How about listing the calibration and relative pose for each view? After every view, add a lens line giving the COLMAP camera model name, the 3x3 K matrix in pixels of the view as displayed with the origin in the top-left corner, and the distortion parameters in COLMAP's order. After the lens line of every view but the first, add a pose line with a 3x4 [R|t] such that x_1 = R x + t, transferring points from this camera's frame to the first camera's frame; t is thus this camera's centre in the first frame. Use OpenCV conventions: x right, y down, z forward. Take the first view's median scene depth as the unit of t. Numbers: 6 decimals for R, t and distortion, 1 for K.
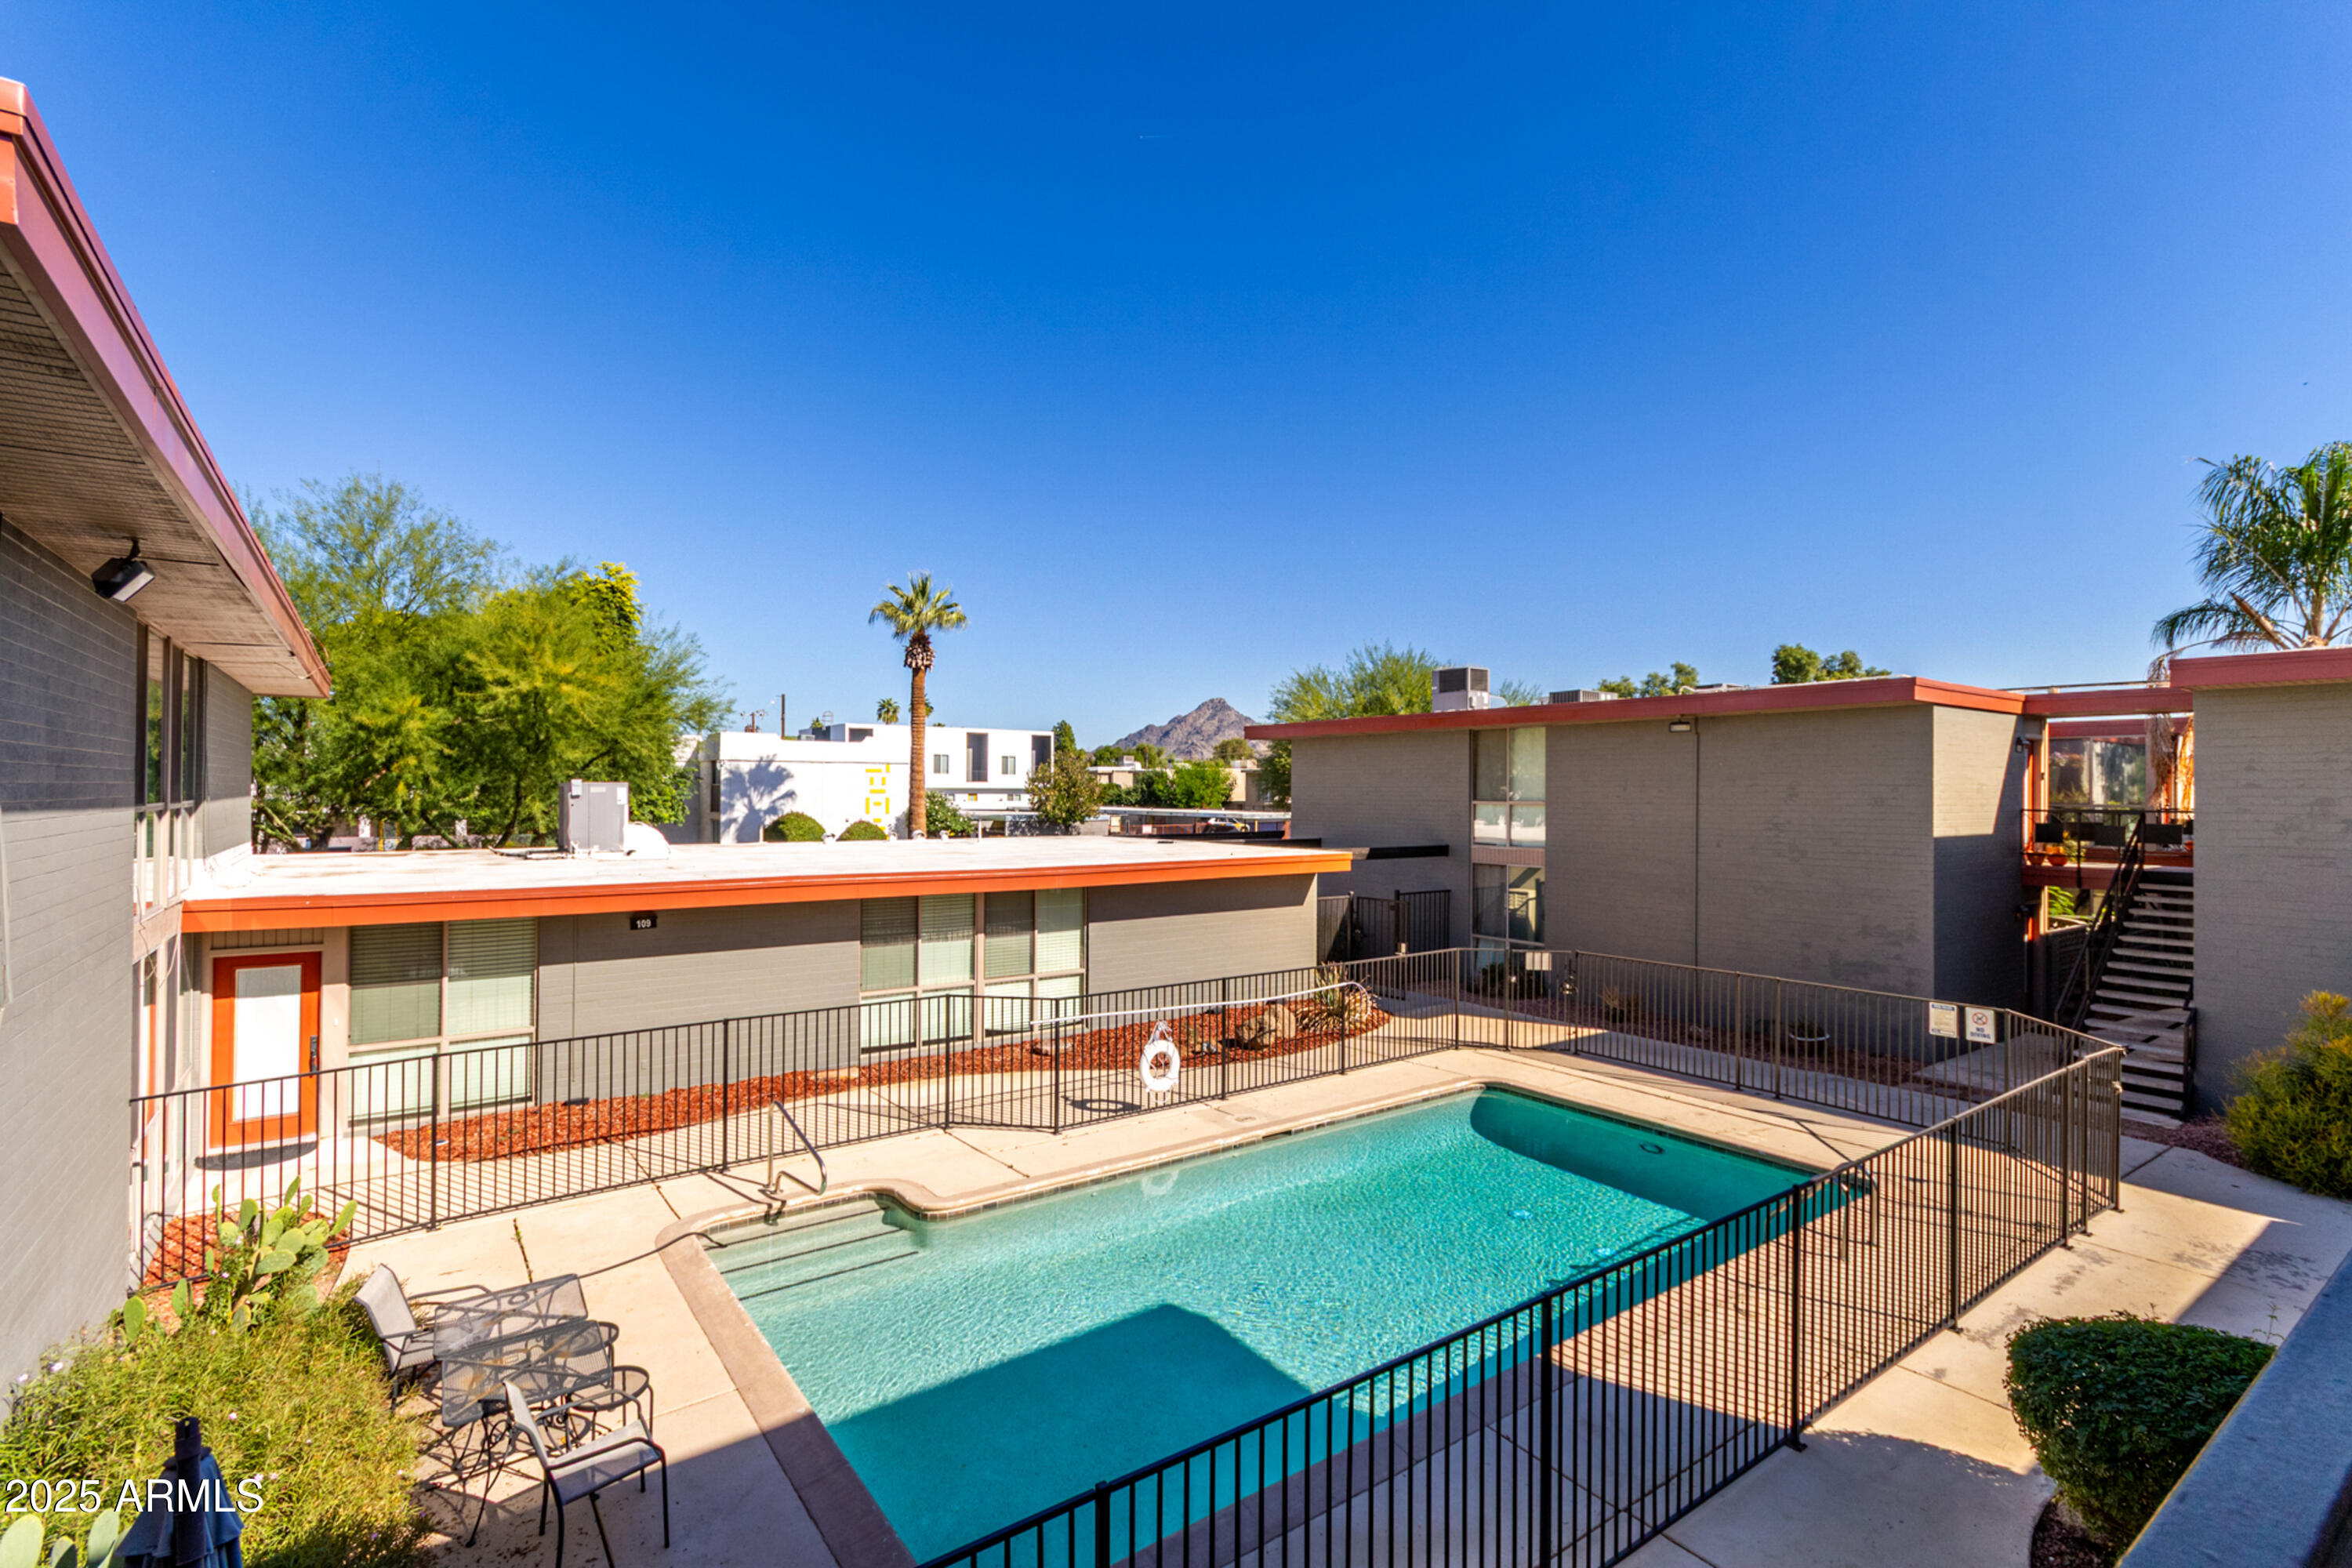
lens RADIAL K [[1094.2, 0, 1168.4], [0, 1094.2, 790.7], [0, 0, 1]] dist [0.007834, -0.000588]
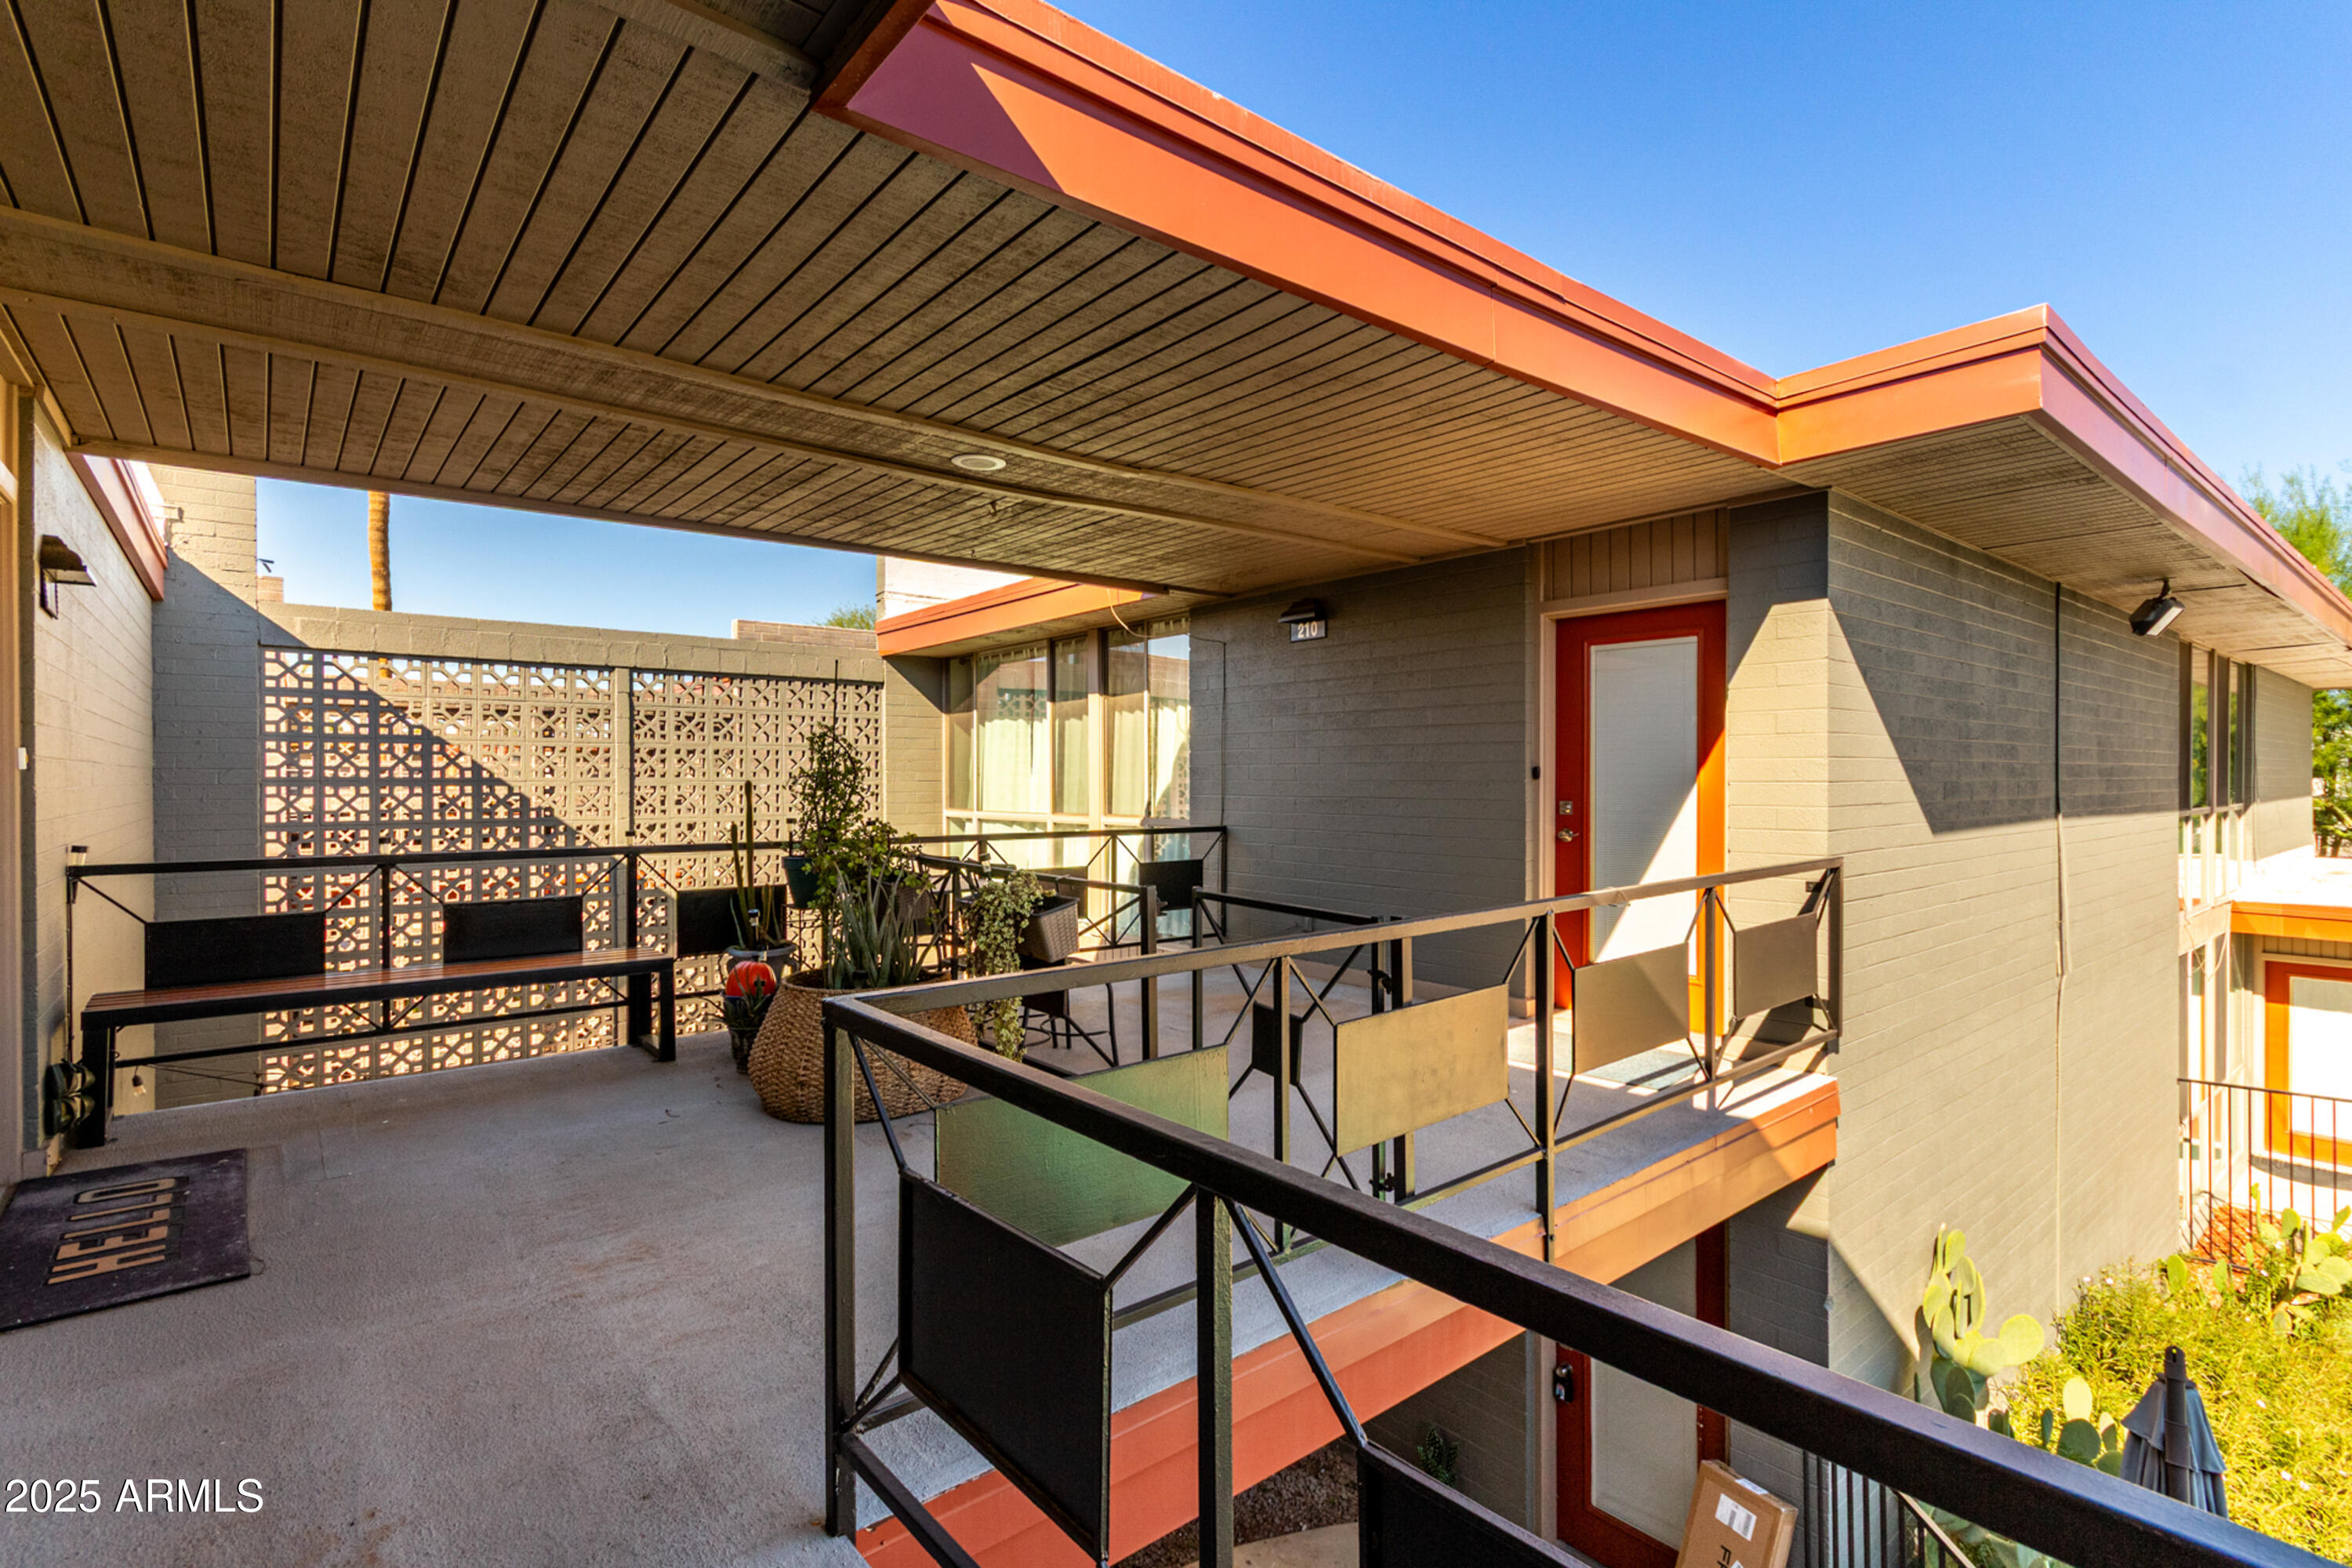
lens RADIAL K [[1094.2, 0, 1167.3], [0, 1094.2, 783.8], [0, 0, 1]] dist [0.007834, -0.000588]
pose [[0.053183, -0.001466, -0.998584, 0.097738], [0.009403, 0.999955, -0.000967, -0.021079], [0.998540, -0.009338, 0.053195, -0.059611]]
